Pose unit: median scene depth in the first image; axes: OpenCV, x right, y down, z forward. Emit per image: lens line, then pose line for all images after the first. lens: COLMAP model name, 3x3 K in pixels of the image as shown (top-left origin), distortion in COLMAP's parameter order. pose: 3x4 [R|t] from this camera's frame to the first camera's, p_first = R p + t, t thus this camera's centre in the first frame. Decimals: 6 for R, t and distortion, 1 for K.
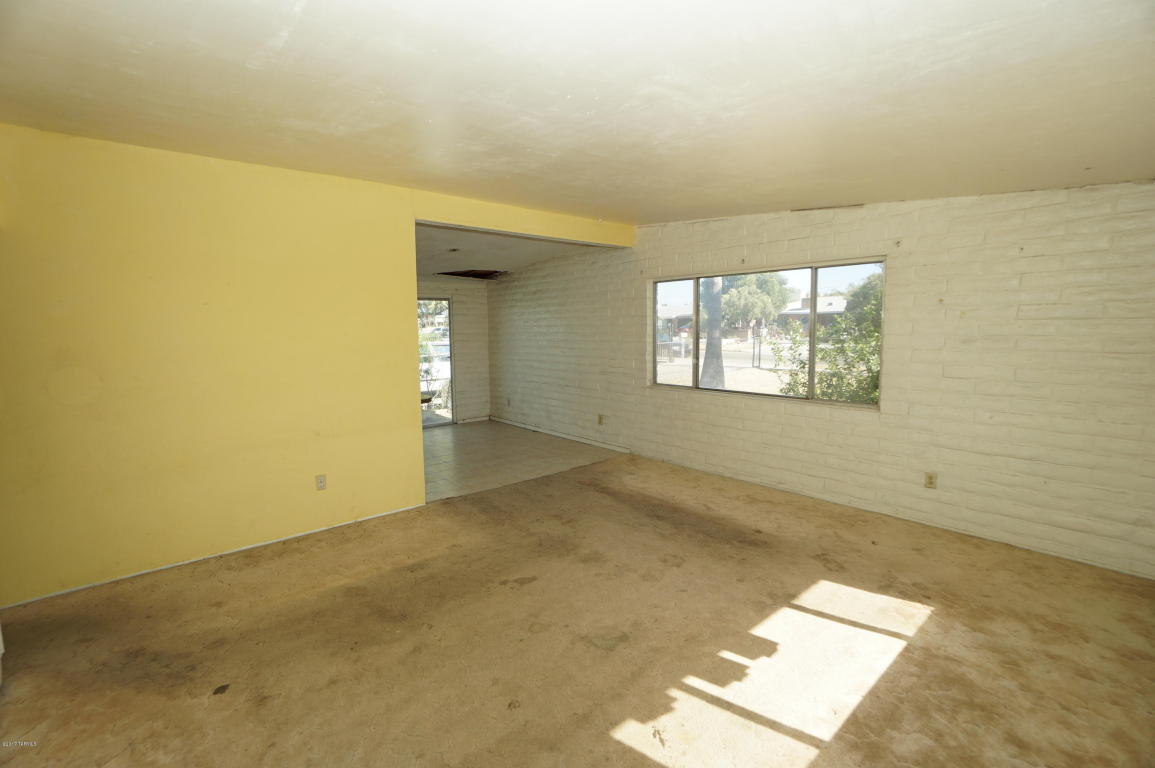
lens RADIAL K [[509.3, 0, 577.2], [0, 509.3, 372.2], [0, 0, 1]] dist [-0.062509, 0.022152]
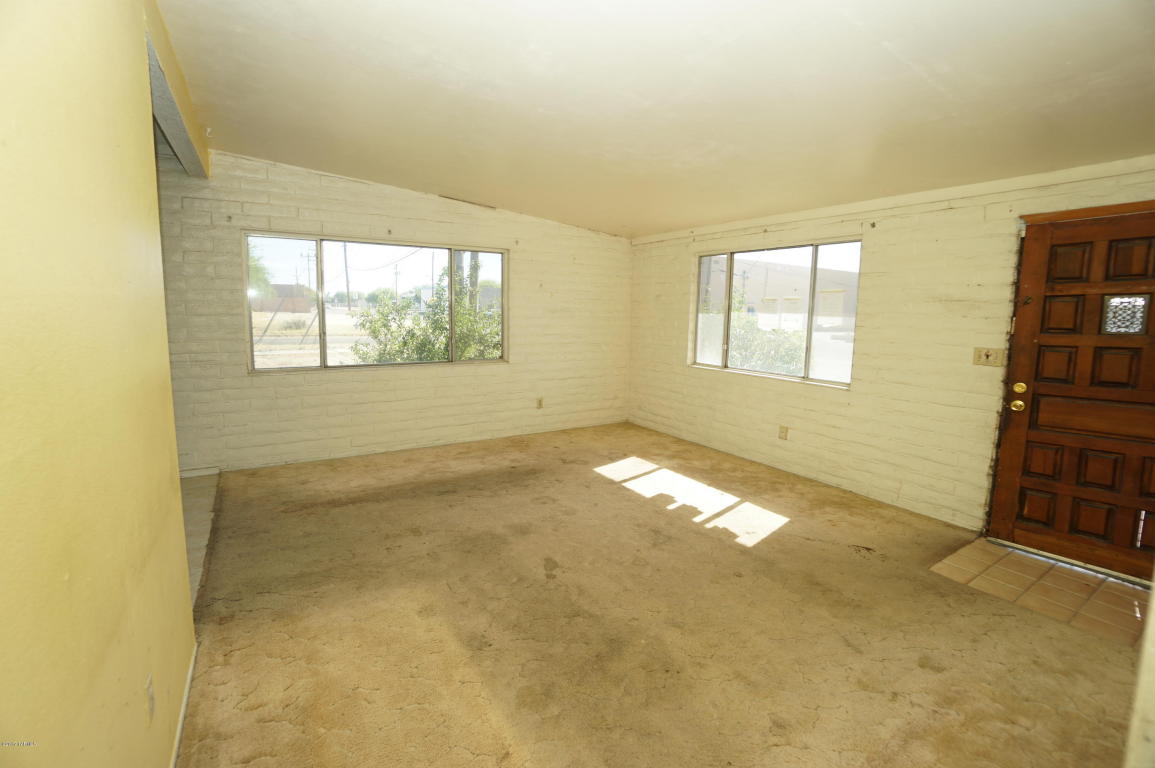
lens RADIAL K [[499.3, 0, 577.5], [0, 499.3, 384.0], [0, 0, 1]] dist [-0.088544, 0.000009]
pose [[0.136158, -0.127598, 0.982436, -1.142287], [0.067516, 0.990560, 0.119296, -0.024462], [-0.988384, 0.050087, 0.143488, 0.974549]]
